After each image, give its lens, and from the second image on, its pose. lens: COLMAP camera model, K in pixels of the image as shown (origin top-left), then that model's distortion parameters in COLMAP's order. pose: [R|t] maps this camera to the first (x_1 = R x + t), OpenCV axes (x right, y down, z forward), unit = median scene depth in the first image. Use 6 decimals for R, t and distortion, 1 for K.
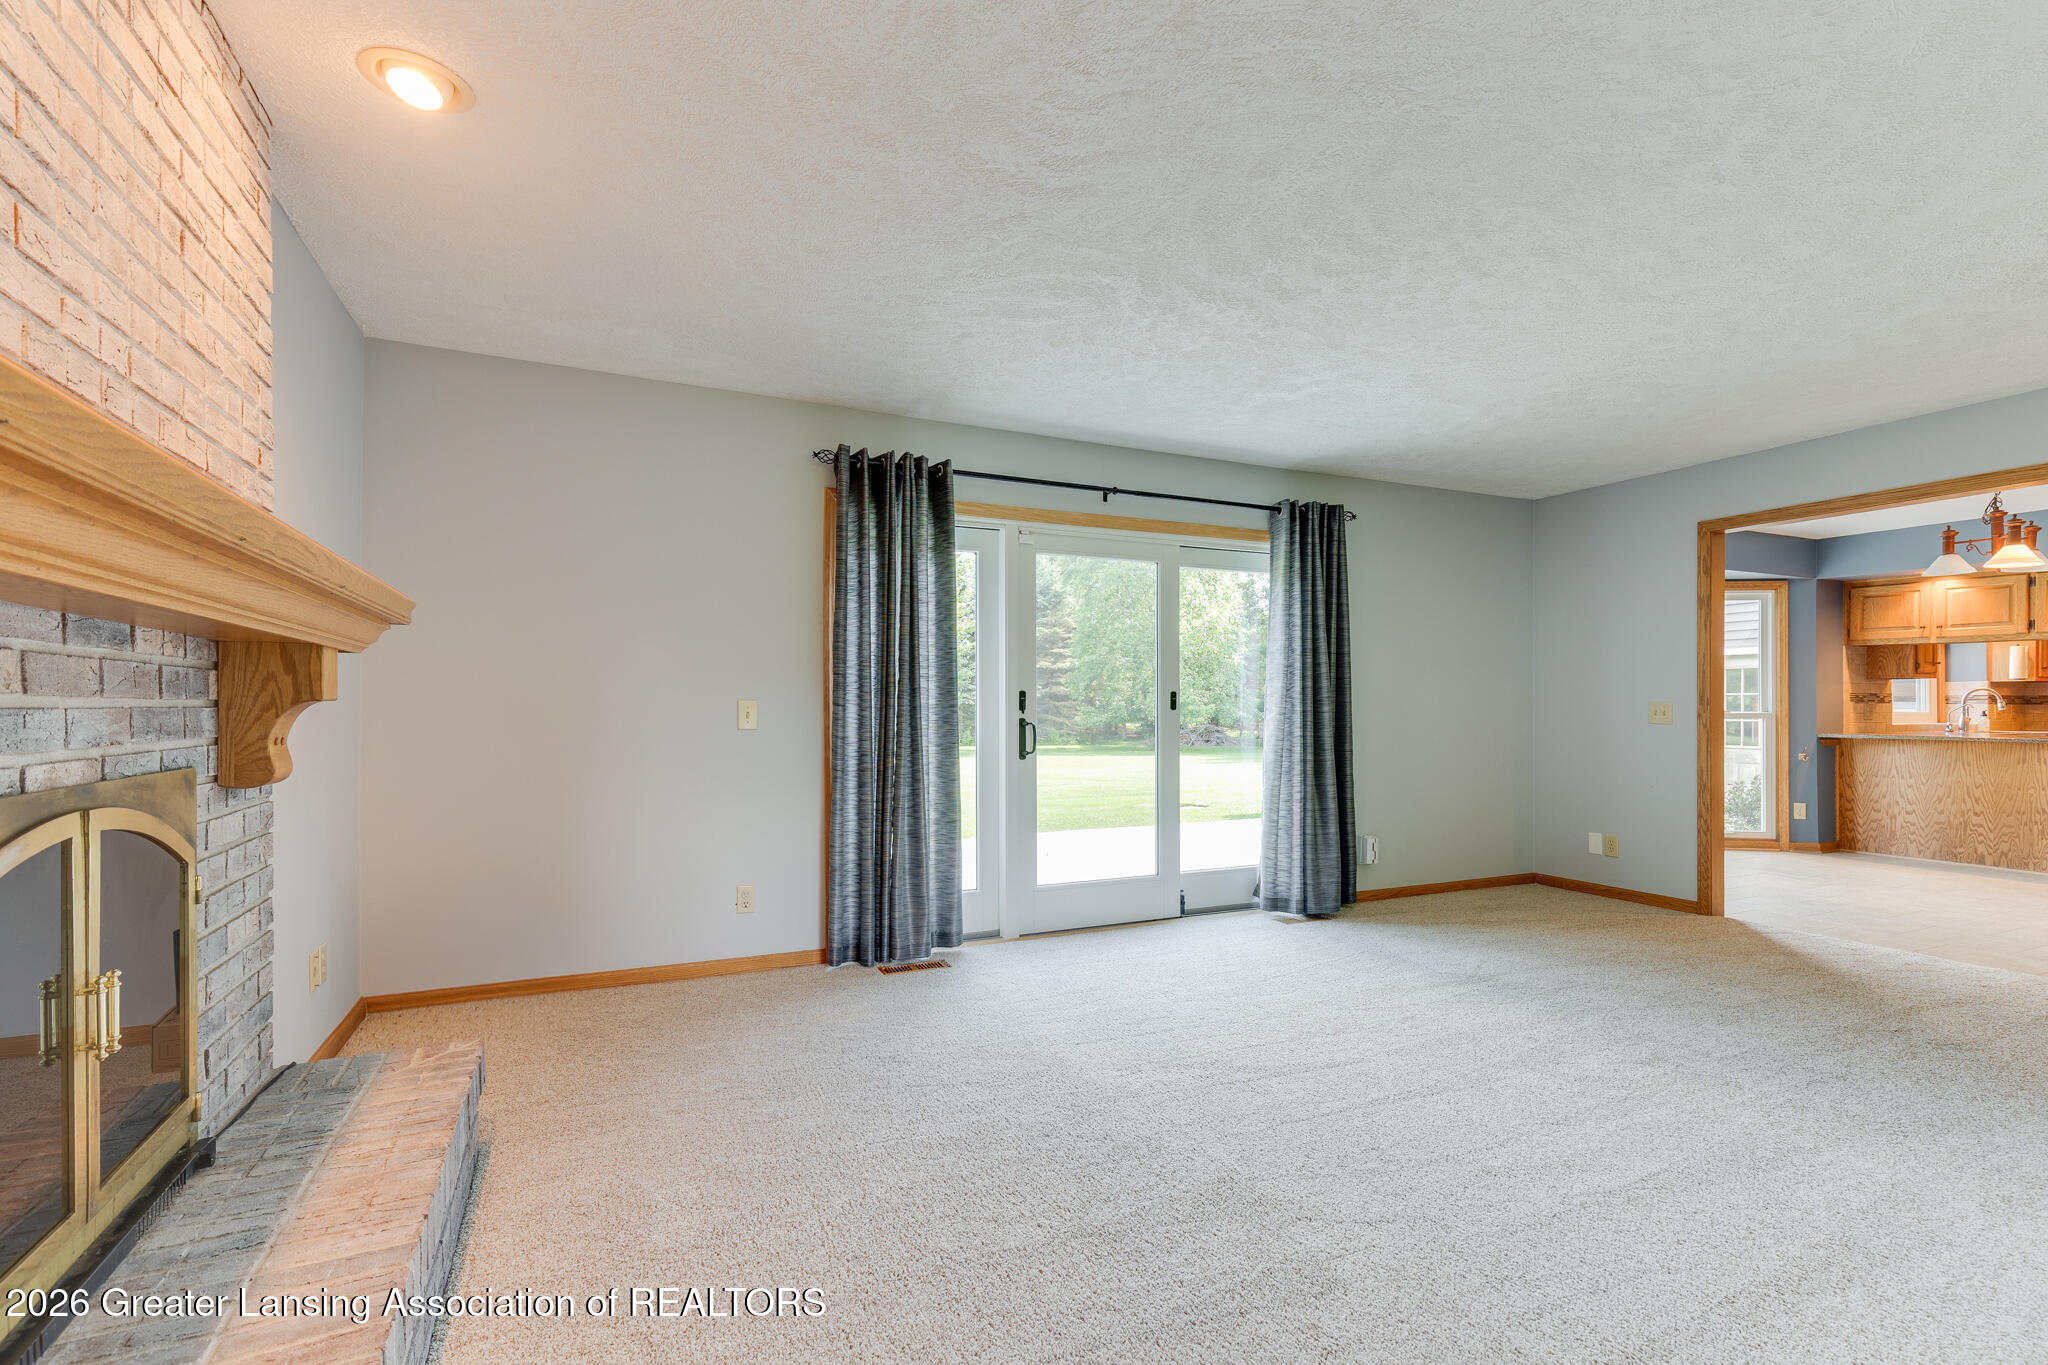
lens RADIAL K [[936.6, 0, 1044.3], [0, 936.6, 705.3], [0, 0, 1]] dist [0.006187, 0.000603]
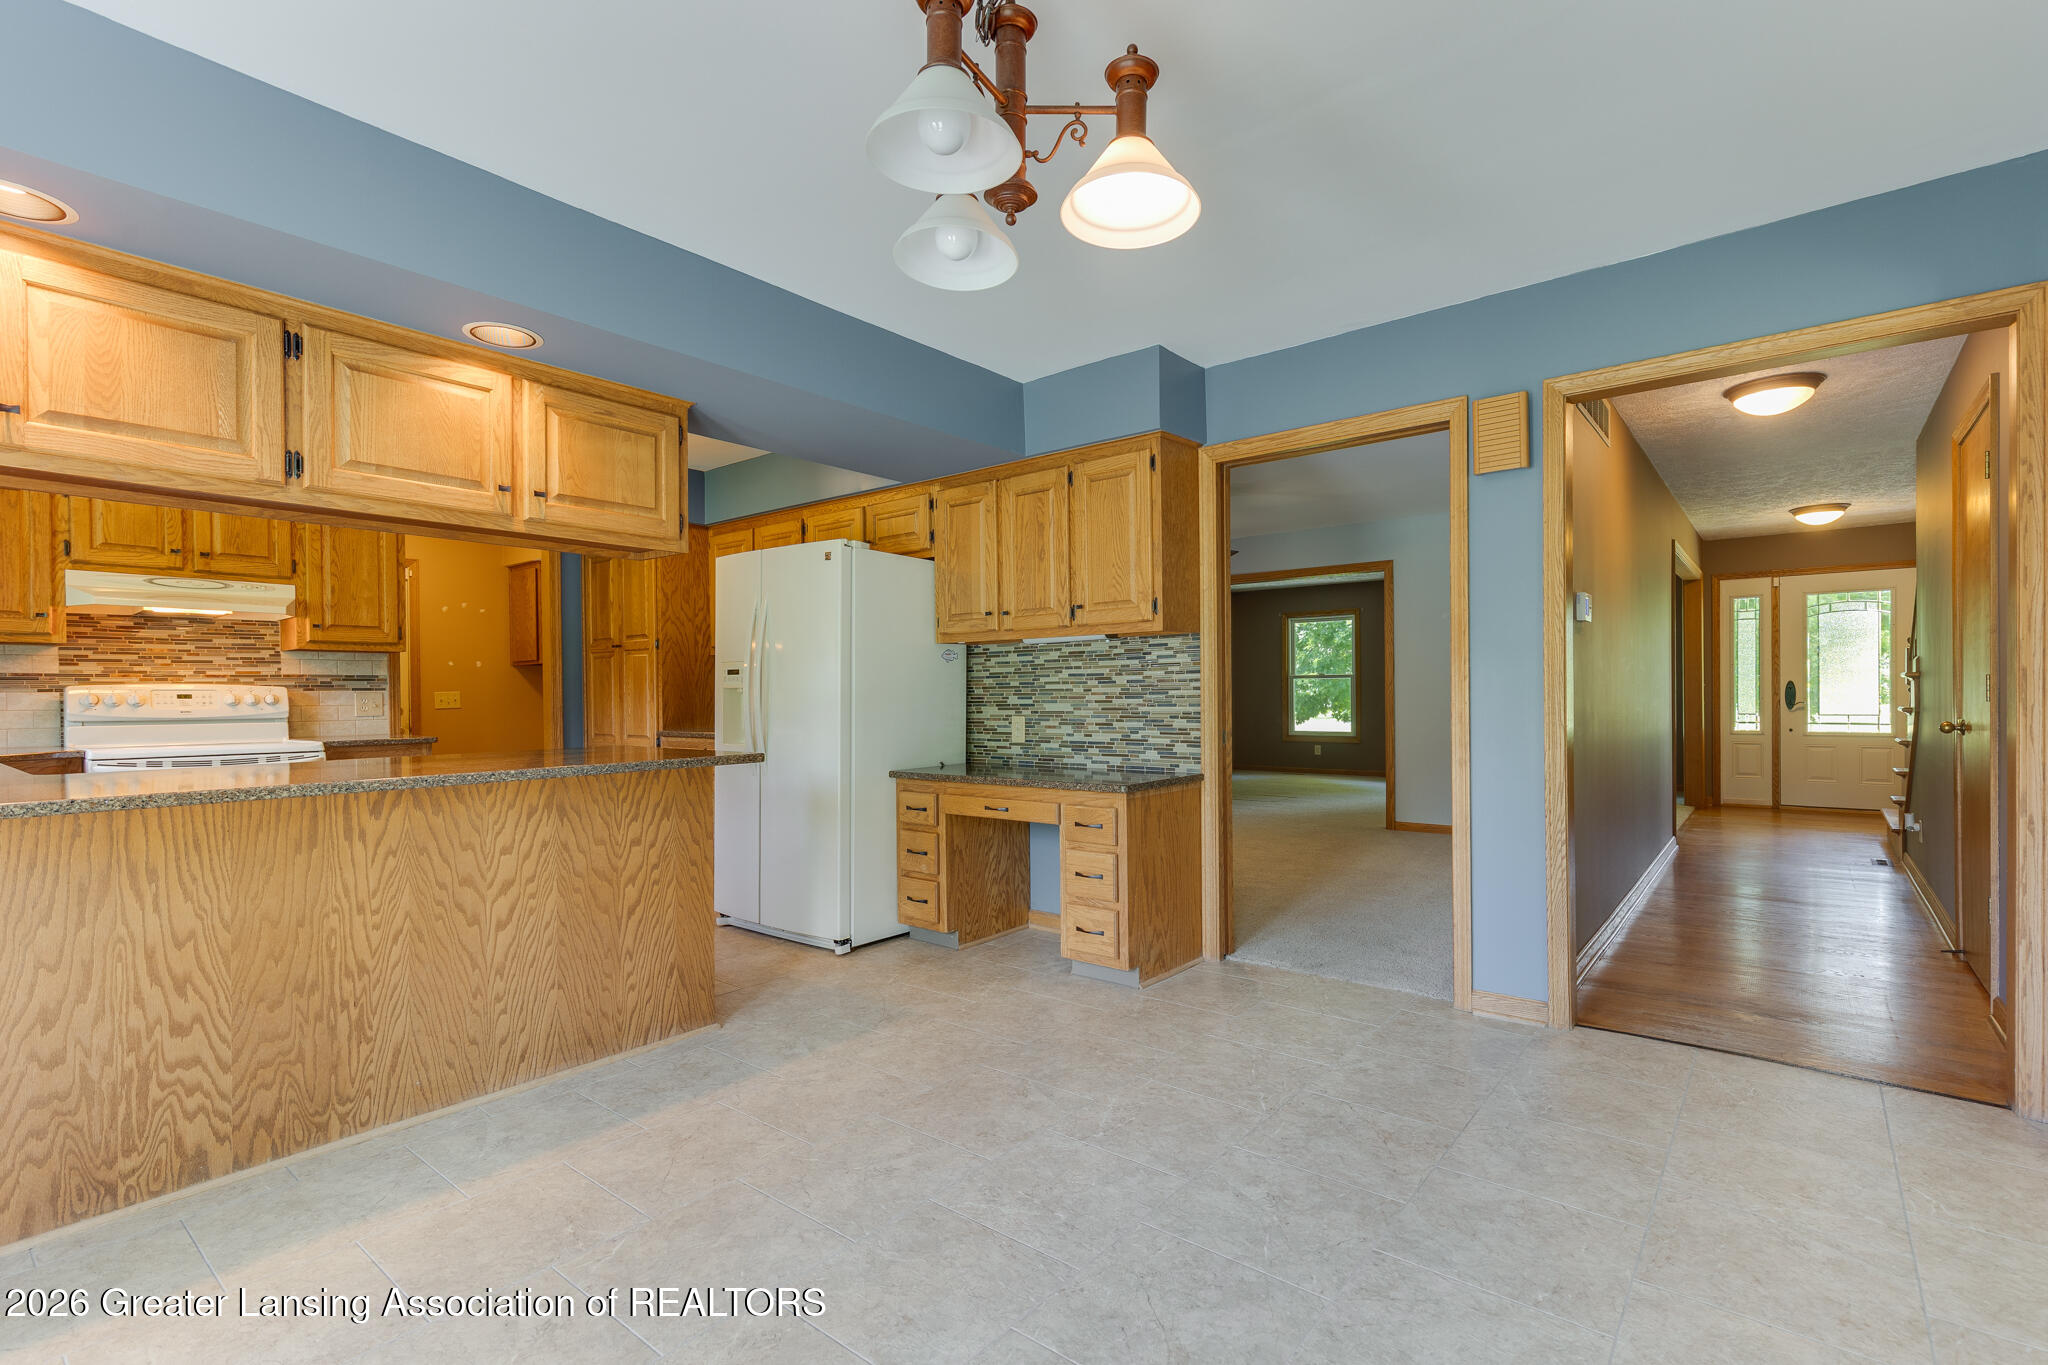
lens RADIAL K [[936.6, 0, 1044.3], [0, 936.6, 705.3], [0, 0, 1]] dist [0.006187, 0.000603]
pose [[-0.436843, -0.007469, 0.899507, 0.529110], [0.008933, 0.999880, 0.012641, 0.004716], [-0.899493, 0.013558, -0.436724, 0.801249]]
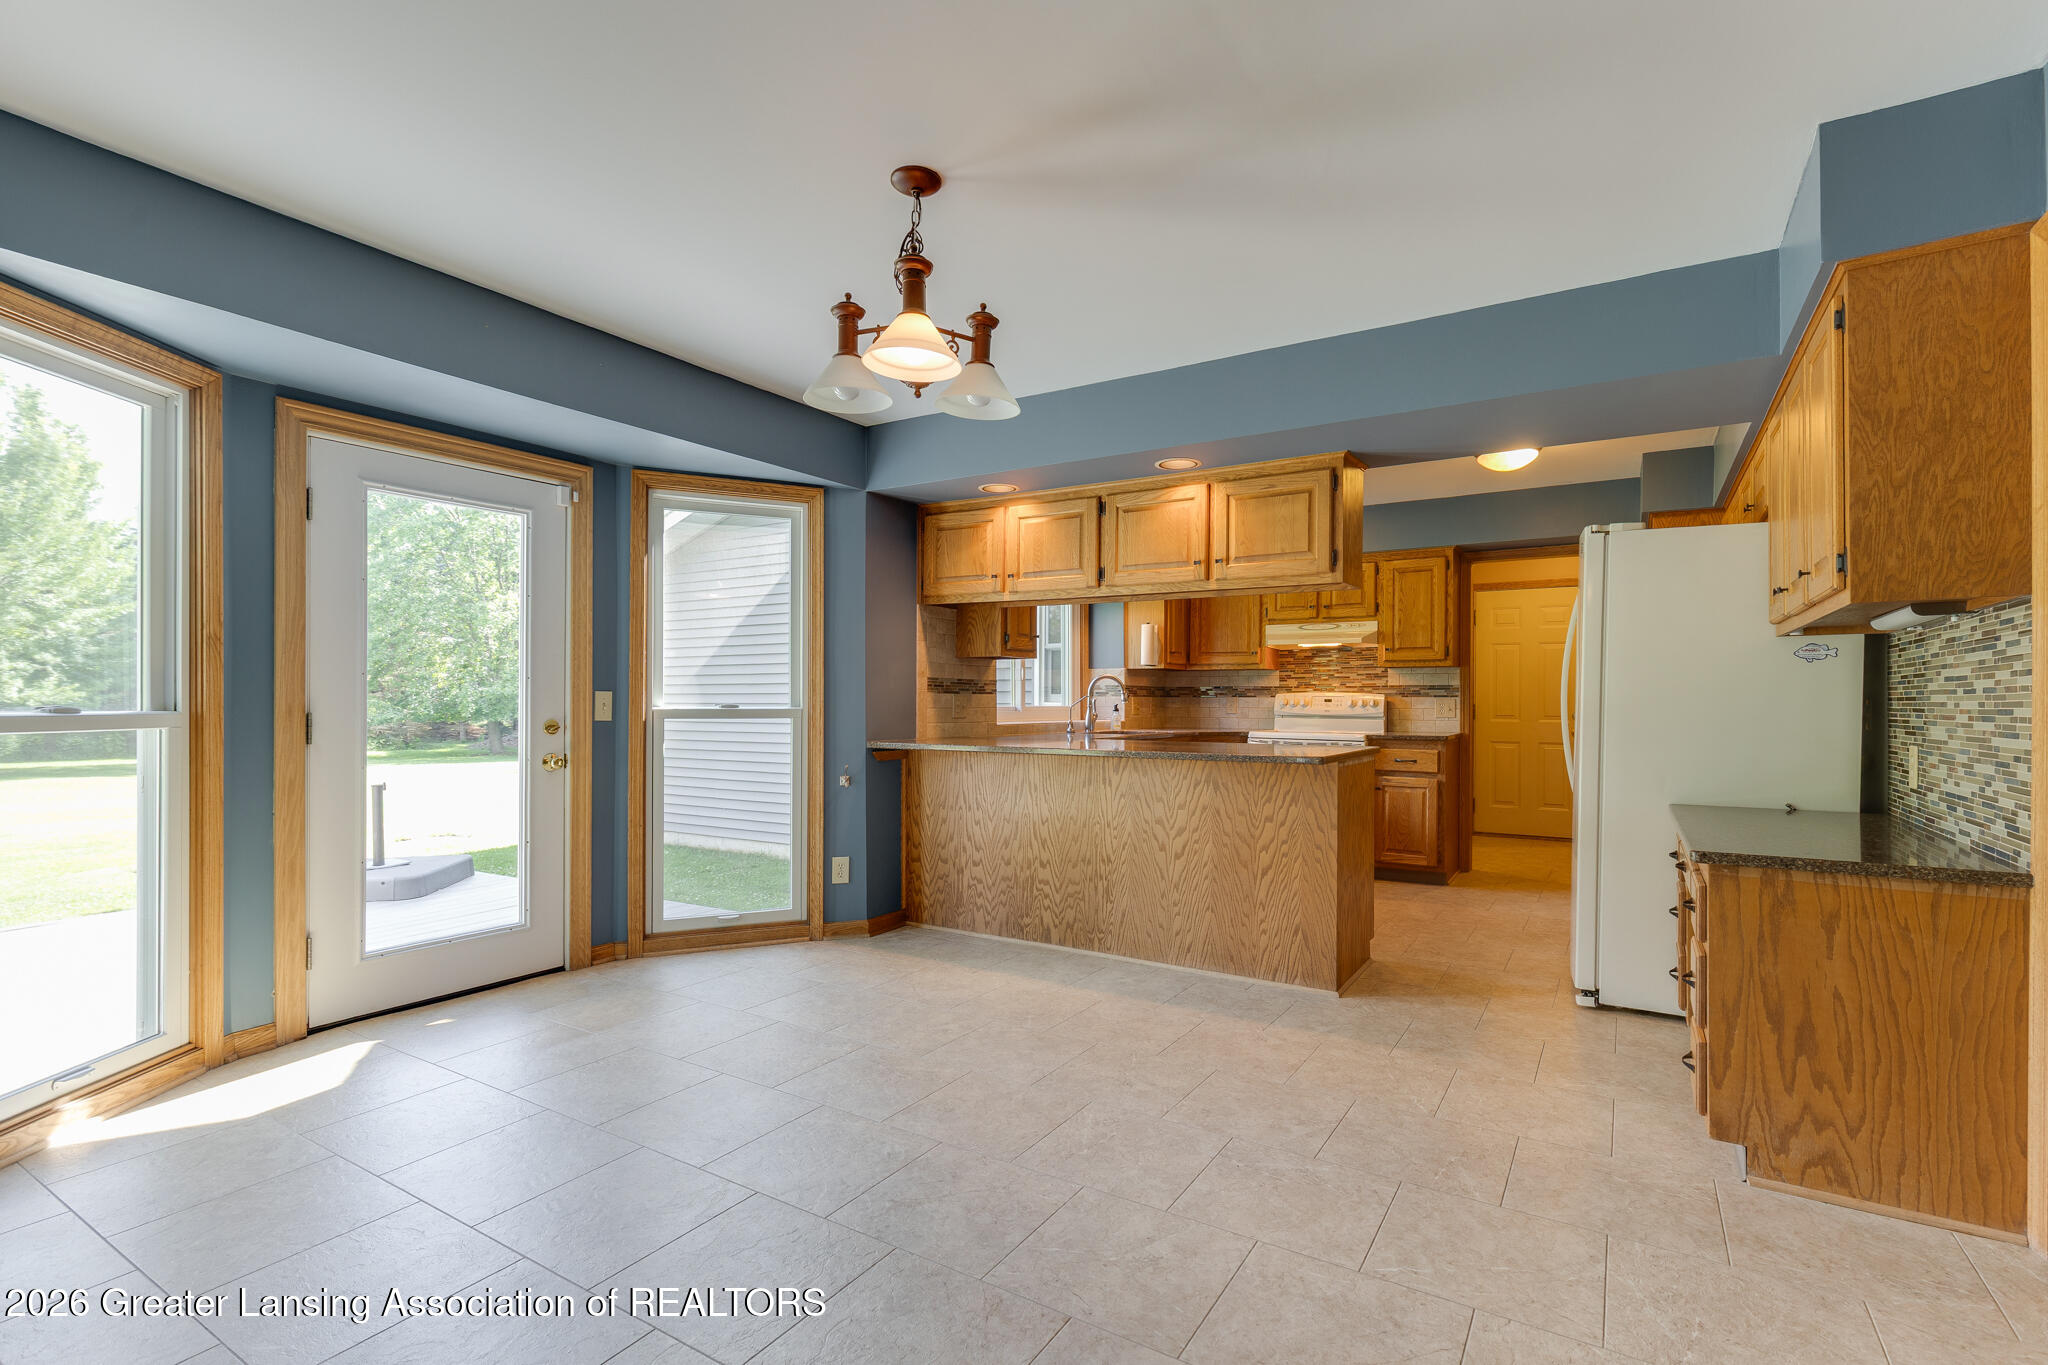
lens RADIAL K [[936.6, 0, 1044.3], [0, 936.6, 705.3], [0, 0, 1]] dist [0.006187, 0.000603]
pose [[0.837541, -0.000031, 0.546375, 0.584260], [-0.003471, 0.999980, 0.005377, 0.002340], [-0.546364, -0.006400, 0.837524, 0.422774]]
